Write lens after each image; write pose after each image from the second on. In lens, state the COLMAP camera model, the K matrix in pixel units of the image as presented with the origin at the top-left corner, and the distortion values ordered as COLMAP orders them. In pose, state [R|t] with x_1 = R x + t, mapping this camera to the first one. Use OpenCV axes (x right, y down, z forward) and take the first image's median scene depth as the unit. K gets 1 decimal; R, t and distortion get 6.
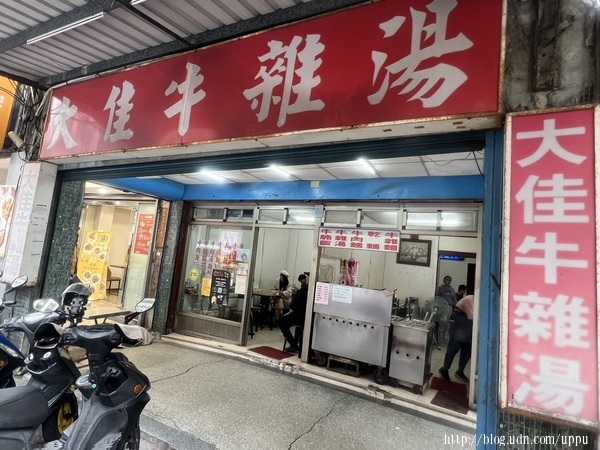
lens RADIAL K [[347.2, 0, 300.0], [0, 347.2, 225.0], [0, 0, 1]] dist [0.000524, -0.000149]
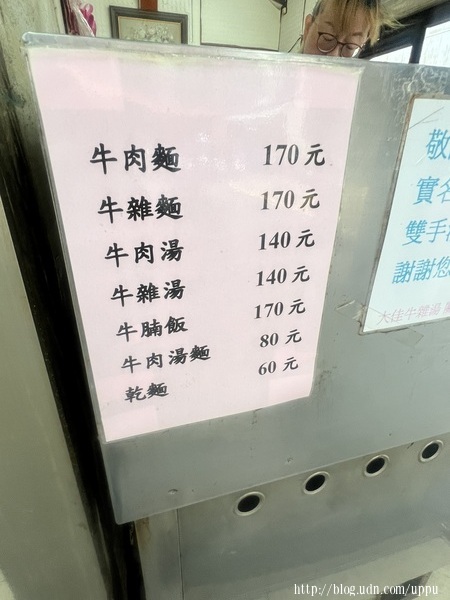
lens RADIAL K [[333.5, 0, 225.0], [0, 333.5, 300.0], [0, 0, 1]] dist [-0.001530, -0.000660]
pose [[0.694391, -0.402599, 0.596435, 0.026739], [-0.008474, 0.824213, 0.566216, 0.146344], [-0.719548, -0.398230, 0.568915, 0.837409]]
